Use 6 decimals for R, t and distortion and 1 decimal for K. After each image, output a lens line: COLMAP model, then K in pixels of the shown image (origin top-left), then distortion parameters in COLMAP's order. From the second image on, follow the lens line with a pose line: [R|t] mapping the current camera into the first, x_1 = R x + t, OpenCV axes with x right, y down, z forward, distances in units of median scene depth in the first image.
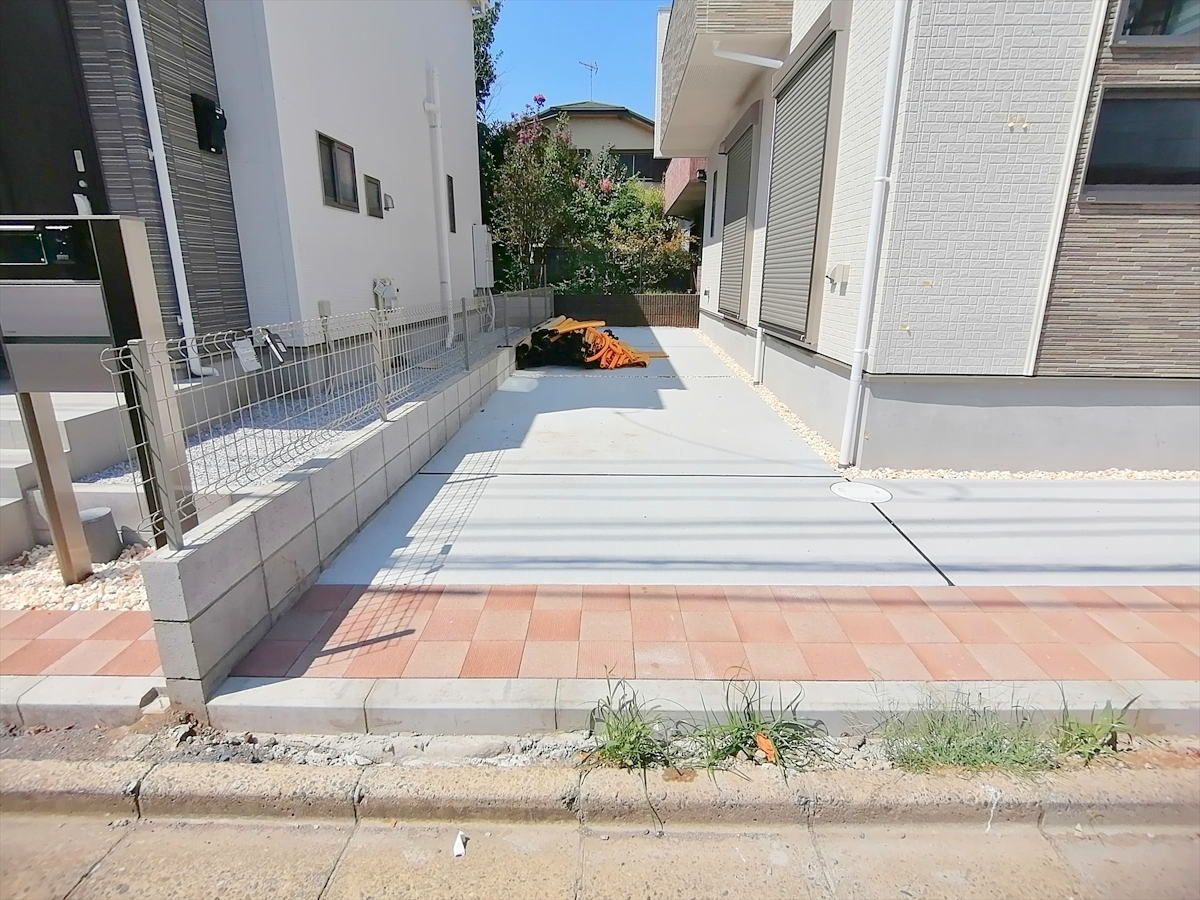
lens RADIAL K [[598.0, 0, 600.0], [0, 598.0, 450.0], [0, 0, 1]] dist [-0.002084, -0.000778]
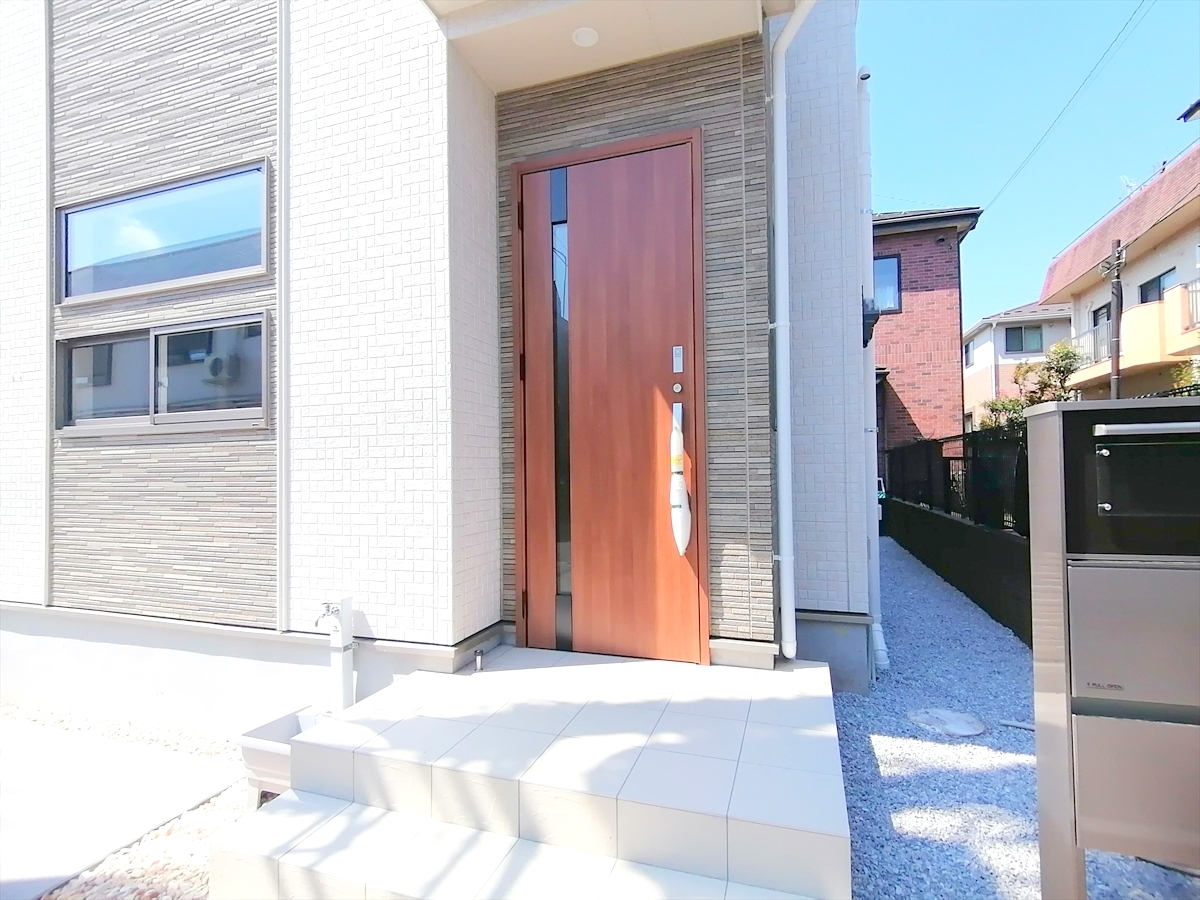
lens RADIAL K [[598.0, 0, 600.0], [0, 598.0, 450.0], [0, 0, 1]] dist [-0.002084, -0.000778]
pose [[0.955703, -0.027222, -0.293071, 1.946407], [-0.062705, 0.954025, -0.293095, -0.144357], [0.287576, 0.298488, 0.910058, 0.322521]]
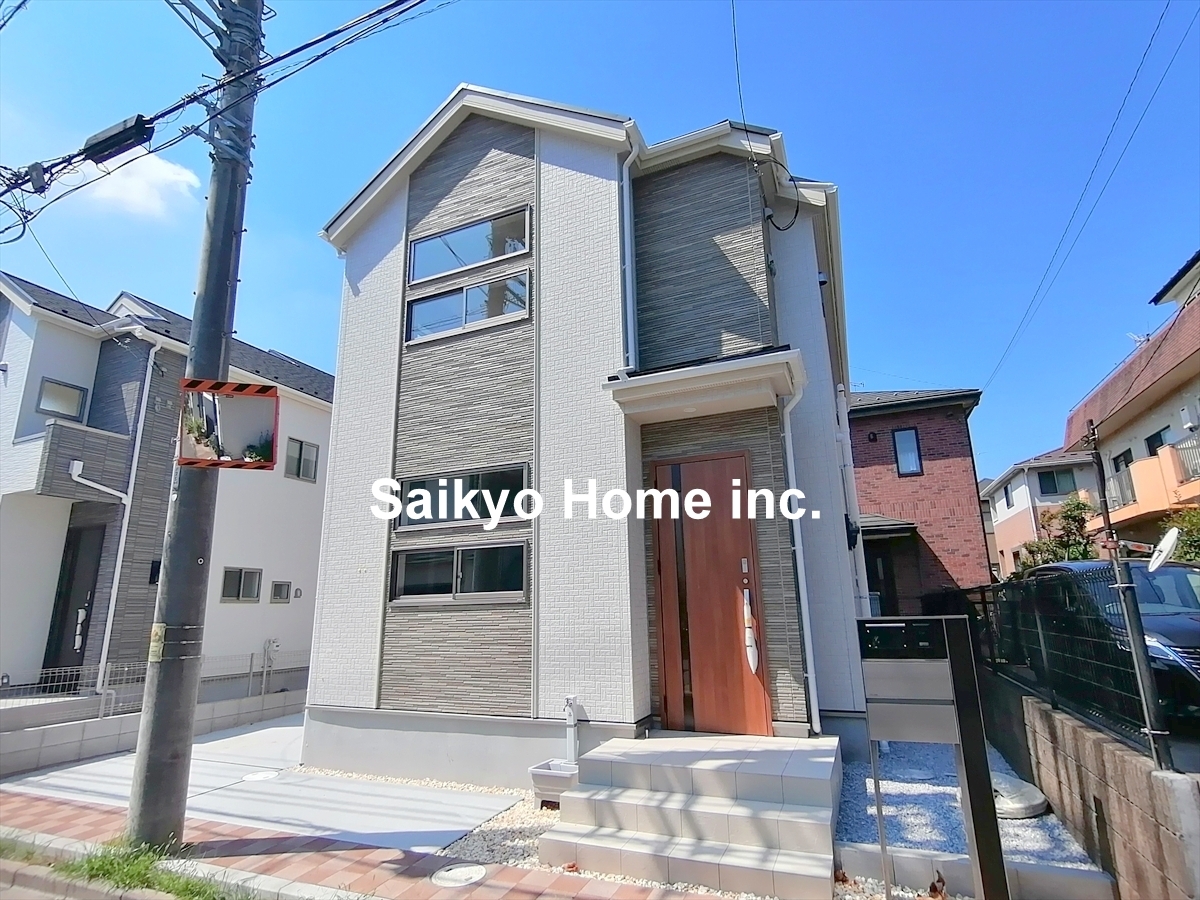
lens RADIAL K [[595.6, 0, 605.7], [0, 595.6, 458.1], [0, 0, 1]] dist [0.026296, -0.034339]
pose [[0.929799, -0.113071, -0.350269, 2.049855], [-0.074899, 0.873607, -0.480833, 0.019808], [0.360366, 0.473313, 0.803810, -0.440970]]
